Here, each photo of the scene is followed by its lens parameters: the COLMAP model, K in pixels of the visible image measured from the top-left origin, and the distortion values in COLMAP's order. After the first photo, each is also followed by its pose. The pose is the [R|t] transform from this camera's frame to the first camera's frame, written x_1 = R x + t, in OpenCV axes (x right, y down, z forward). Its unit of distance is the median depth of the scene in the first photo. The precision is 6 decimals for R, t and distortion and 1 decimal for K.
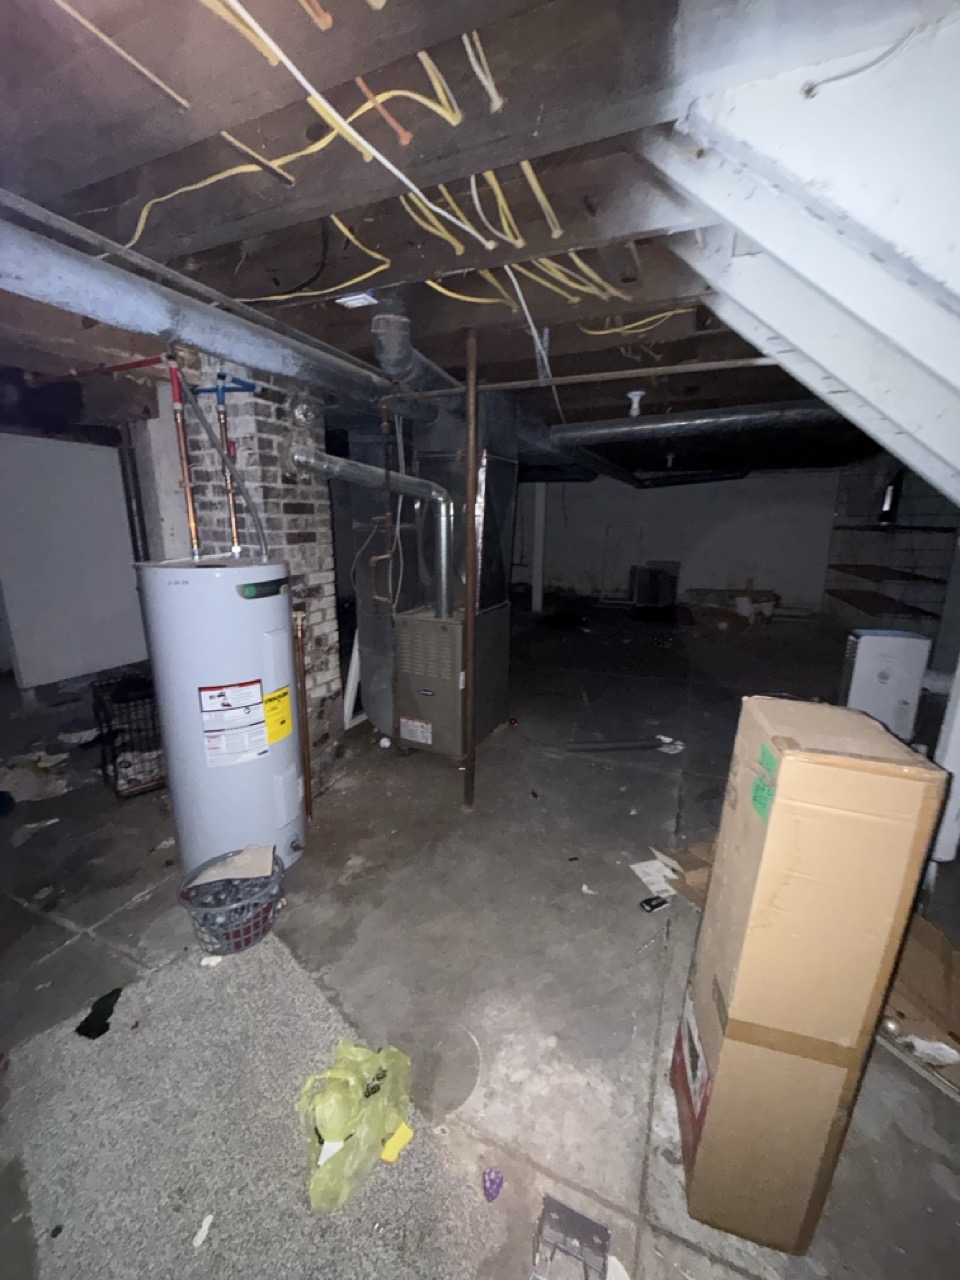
lens RADIAL K [[508.2, 0, 482.5], [0, 508.2, 637.6], [0, 0, 1]] dist [-0.000418, 0.000073]
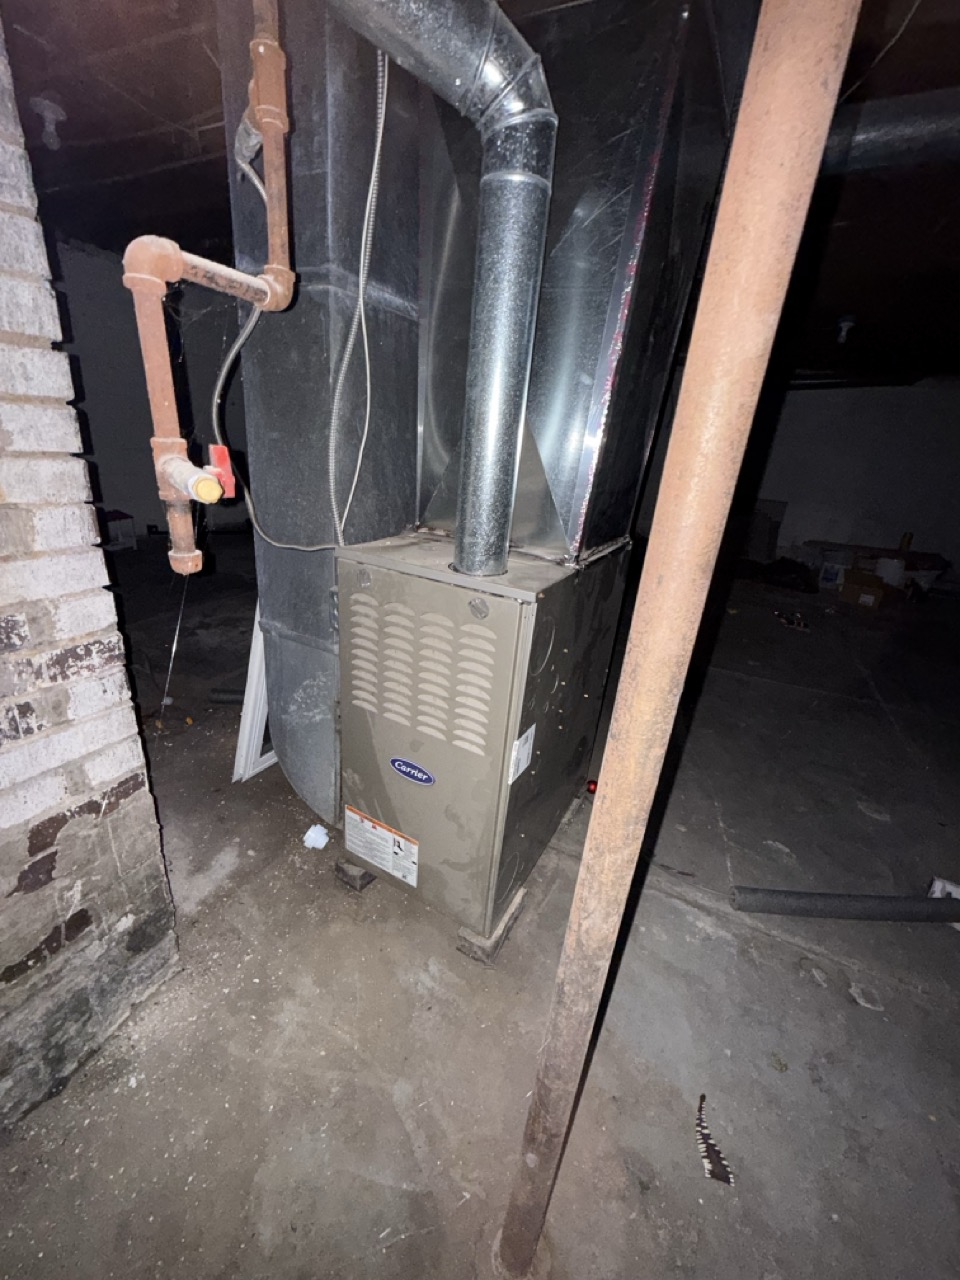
lens RADIAL K [[508.2, 0, 482.5], [0, 508.2, 637.6], [0, 0, 1]] dist [-0.000418, 0.000073]
pose [[0.995927, 0.088154, -0.018921, -0.048215], [-0.084979, 0.987904, 0.129709, -0.030975], [0.030126, -0.127573, 0.991372, 0.519057]]
